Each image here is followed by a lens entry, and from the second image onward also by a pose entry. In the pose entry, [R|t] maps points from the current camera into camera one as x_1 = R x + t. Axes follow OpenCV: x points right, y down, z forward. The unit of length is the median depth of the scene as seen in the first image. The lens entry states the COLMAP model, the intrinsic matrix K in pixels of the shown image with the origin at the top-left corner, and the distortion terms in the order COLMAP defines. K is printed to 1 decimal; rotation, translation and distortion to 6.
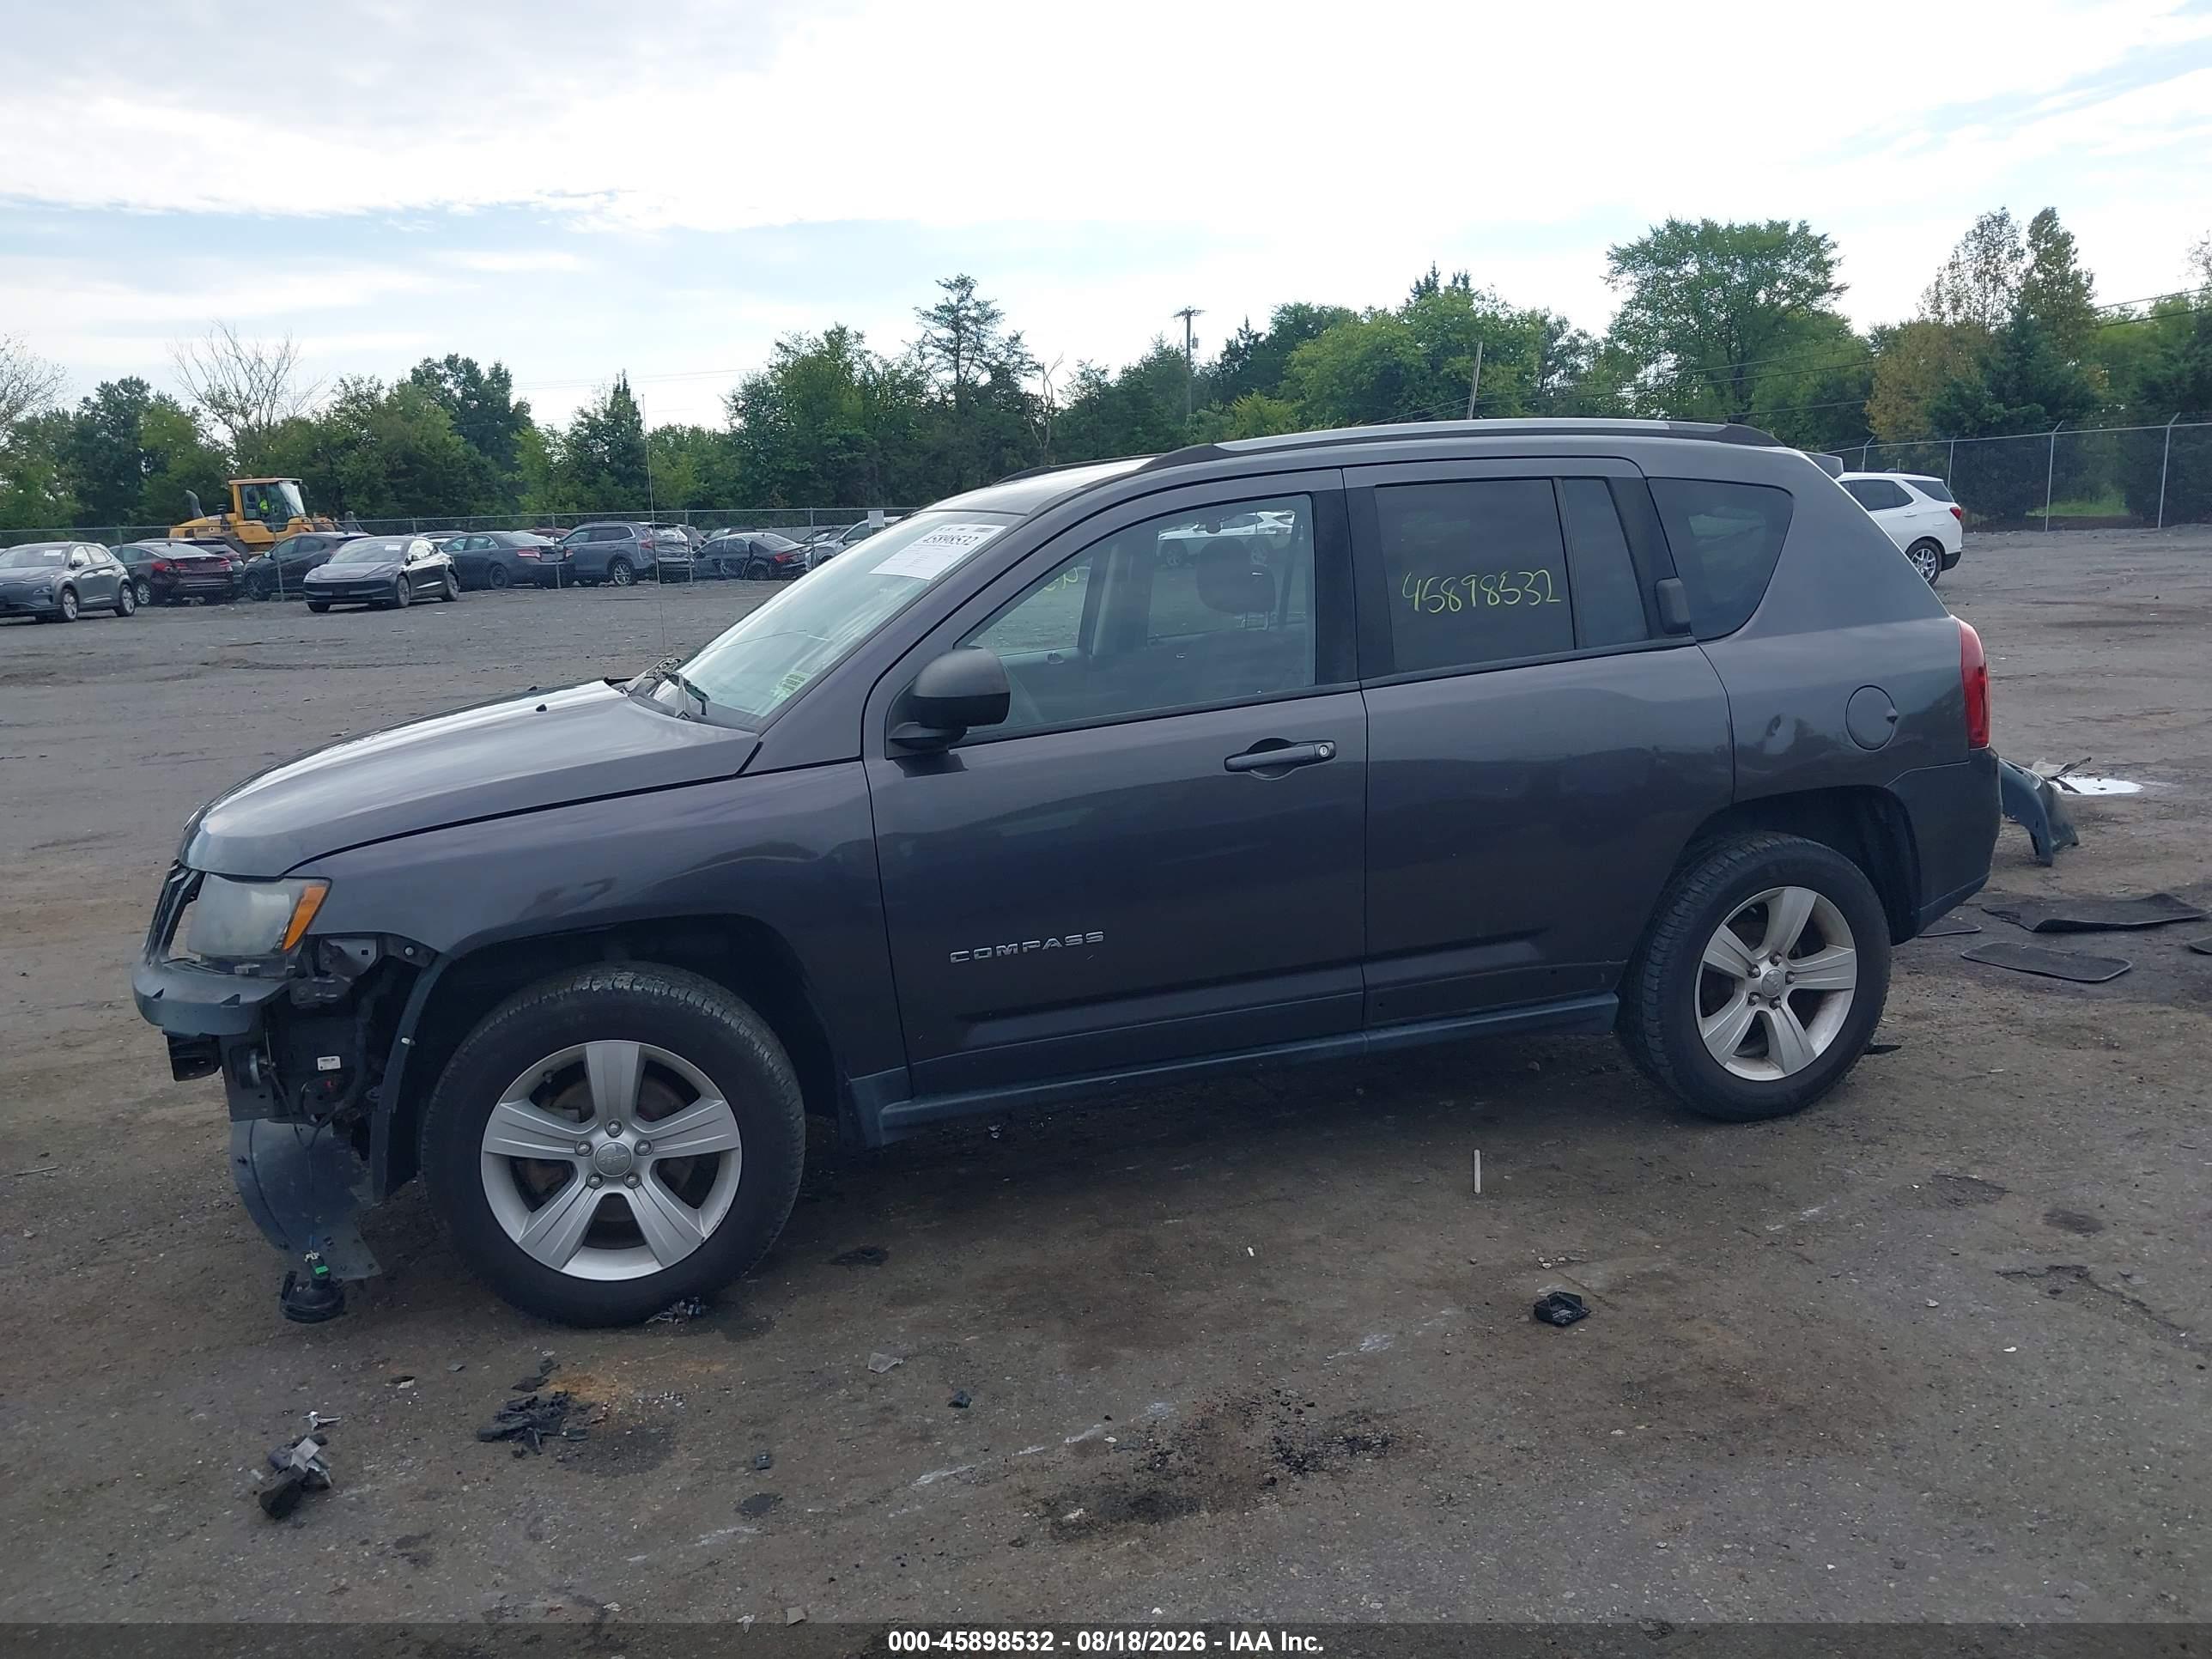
lens RADIAL K [[1761.1, 0, 1109.0], [0, 1761.1, 841.1], [0, 0, 1]] dist [0.002839, -0.007790]
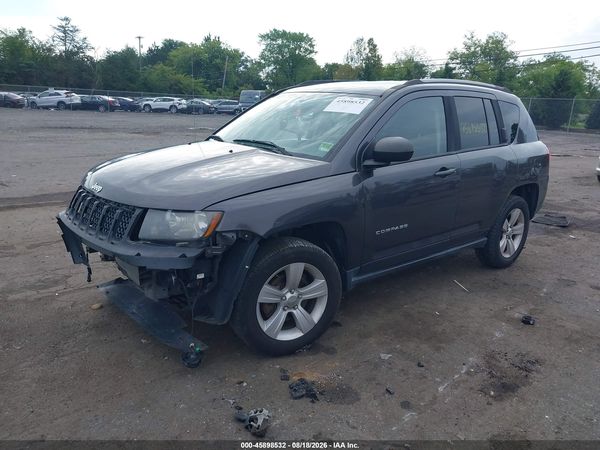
lens RADIAL K [[477.7, 0, 302.4], [0, 477.7, 222.4], [0, 0, 1]] dist [0.002839, -0.007790]
pose [[0.925971, -0.018890, 0.377122, -0.464271], [-0.004247, 0.998164, 0.060426, -0.004917], [-0.377571, -0.057554, 0.924190, 0.191169]]
